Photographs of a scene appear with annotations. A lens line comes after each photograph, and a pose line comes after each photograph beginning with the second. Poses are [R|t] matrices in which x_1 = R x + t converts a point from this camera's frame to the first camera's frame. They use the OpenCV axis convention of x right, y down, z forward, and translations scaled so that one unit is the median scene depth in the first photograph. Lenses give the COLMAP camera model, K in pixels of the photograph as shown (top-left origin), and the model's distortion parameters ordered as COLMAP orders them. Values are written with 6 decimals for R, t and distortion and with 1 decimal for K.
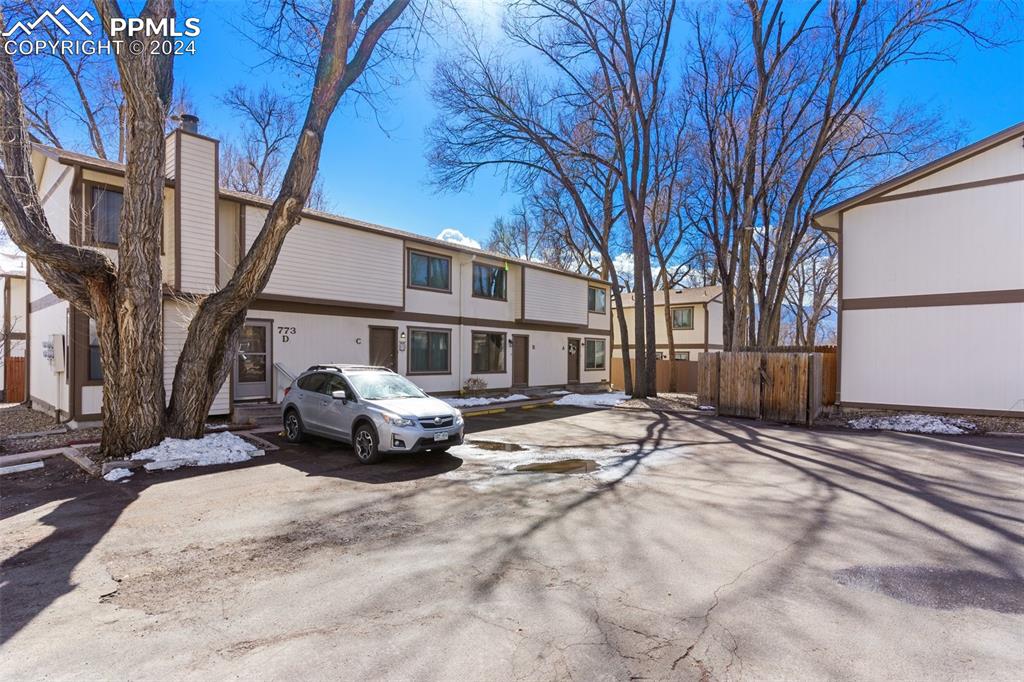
lens RADIAL K [[499.5, 0, 512.0], [0, 499.5, 341.0], [0, 0, 1]] dist [-0.003468, -0.000826]
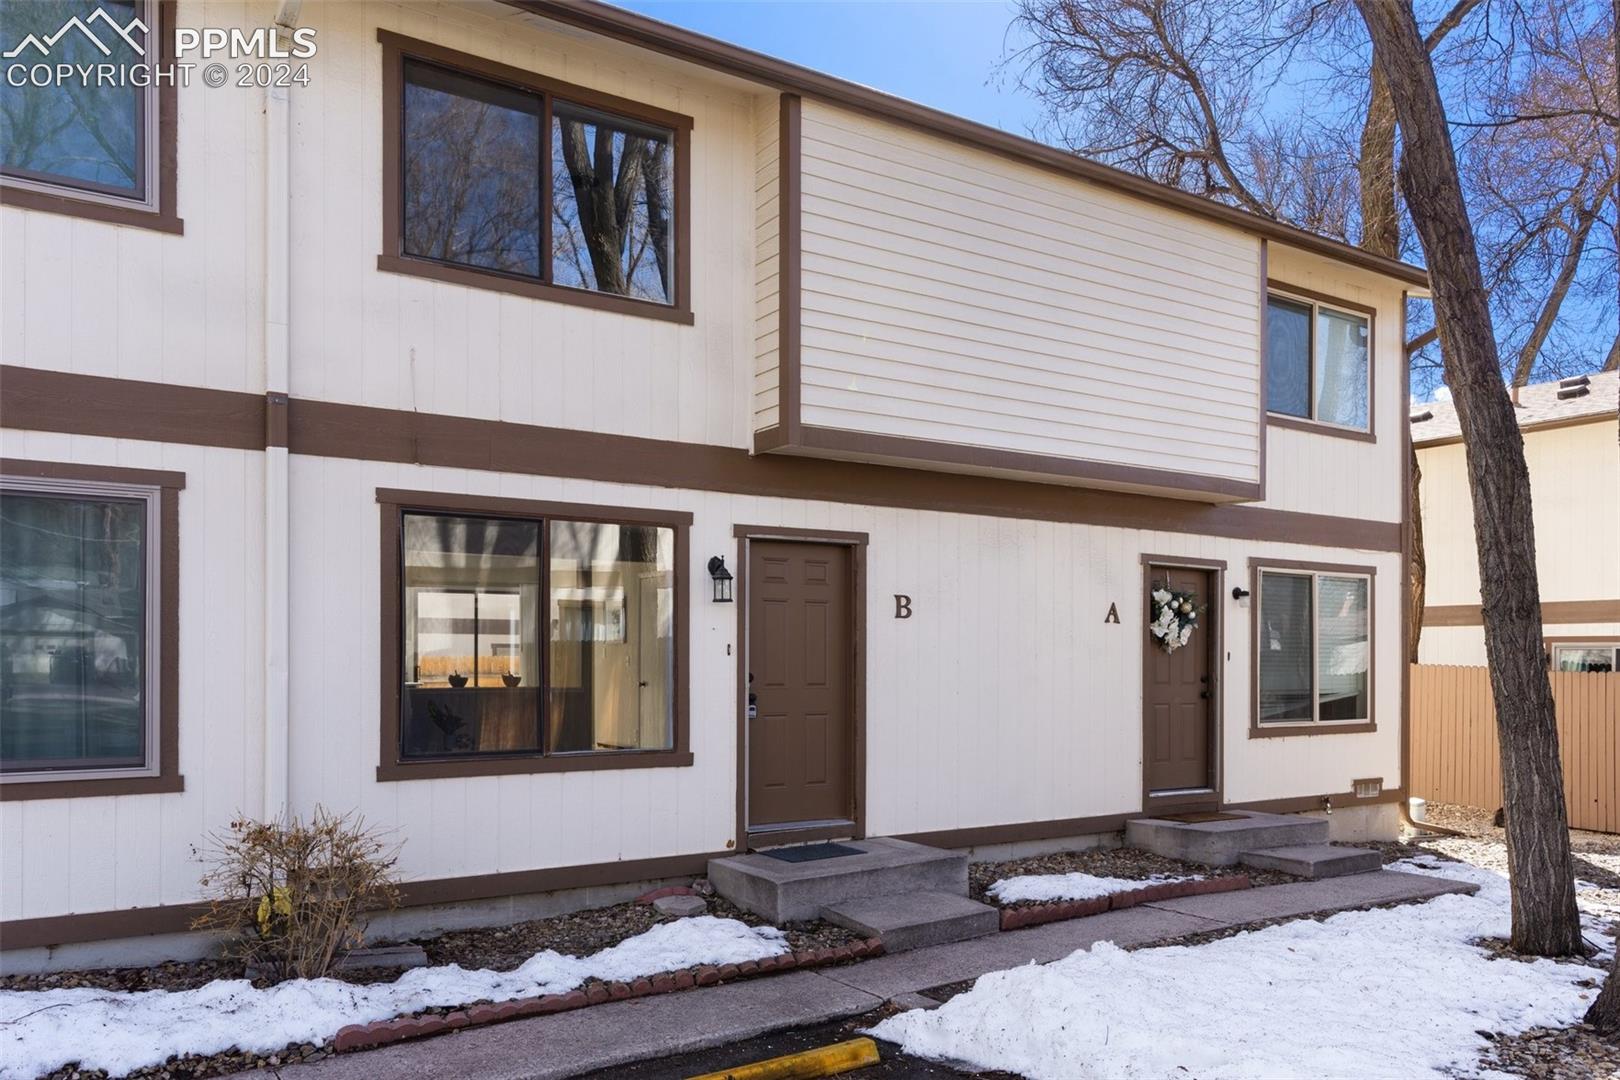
lens RADIAL K [[1076.7, 0, 810.0], [0, 1076.7, 540.0], [0, 0, 1]] dist [0.001720, 0.000942]
pose [[0.951566, -0.000518, -0.307445, 0.116488], [-0.012223, 0.999144, -0.039512, 0.004134], [0.307203, 0.041356, 0.950745, 0.582180]]
